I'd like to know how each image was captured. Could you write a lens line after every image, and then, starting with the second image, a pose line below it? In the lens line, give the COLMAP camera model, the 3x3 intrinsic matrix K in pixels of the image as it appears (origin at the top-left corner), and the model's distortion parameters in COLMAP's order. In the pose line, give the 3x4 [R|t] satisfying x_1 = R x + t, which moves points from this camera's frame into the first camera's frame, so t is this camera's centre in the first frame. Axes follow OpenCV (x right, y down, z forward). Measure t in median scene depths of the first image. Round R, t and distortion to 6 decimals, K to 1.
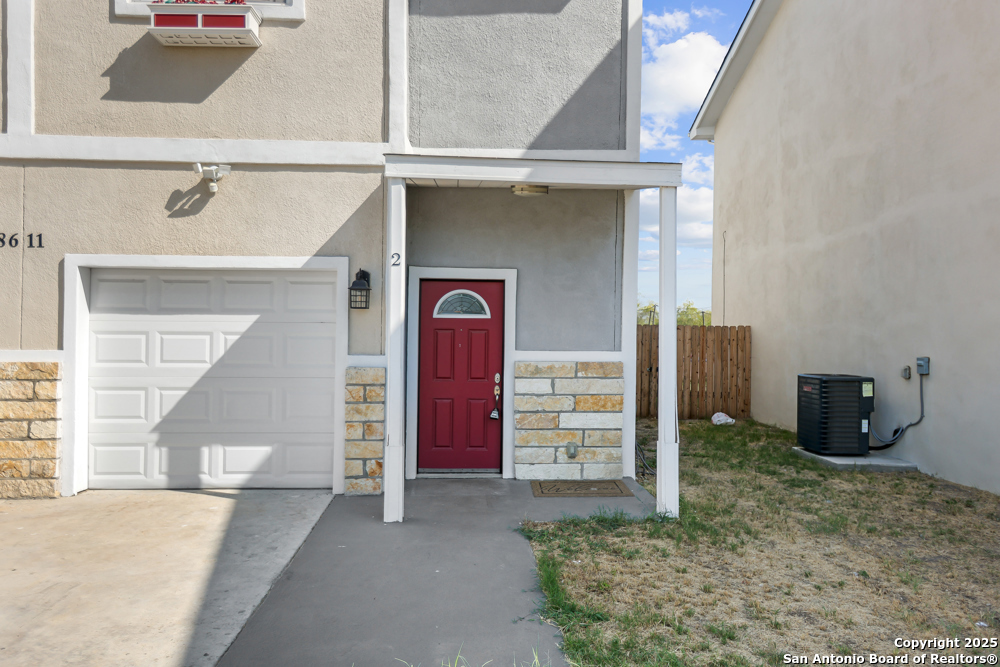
lens RADIAL K [[672.6, 0, 499.3], [0, 672.6, 330.9], [0, 0, 1]] dist [0.030828, 0.001311]
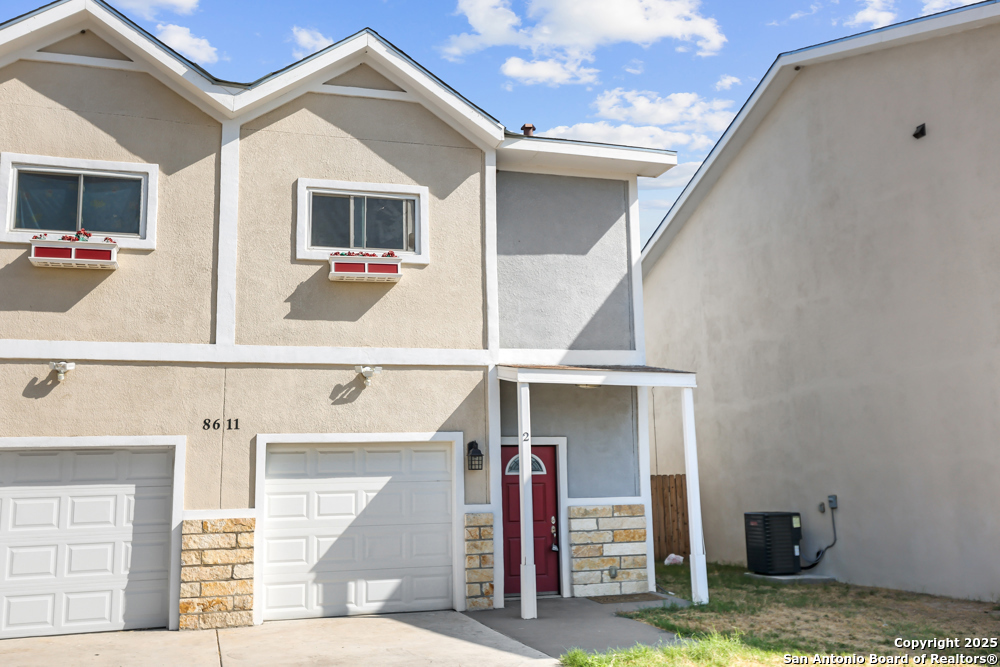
lens RADIAL K [[910.1, 0, 500.0], [0, 910.1, 333.5], [0, 0, 1]] dist [0.045104, -0.017674]
pose [[0.969348, 0.011777, 0.245411, -0.592829], [0.028516, 0.986707, -0.159986, -0.008243], [-0.244033, 0.162080, 0.956127, -0.804609]]
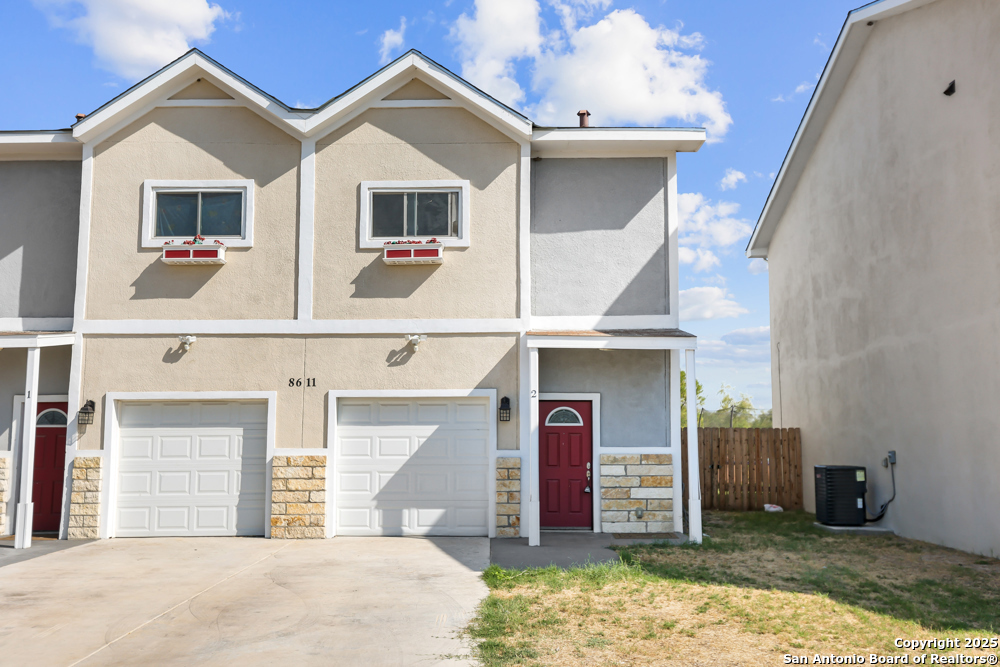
lens RADIAL K [[910.1, 0, 500.0], [0, 910.1, 333.5], [0, 0, 1]] dist [0.045104, -0.017674]
pose [[0.998262, -0.015629, -0.056823, -0.086639], [0.009321, 0.993928, -0.109635, -0.002138], [0.058191, 0.108915, 0.992346, -1.155698]]
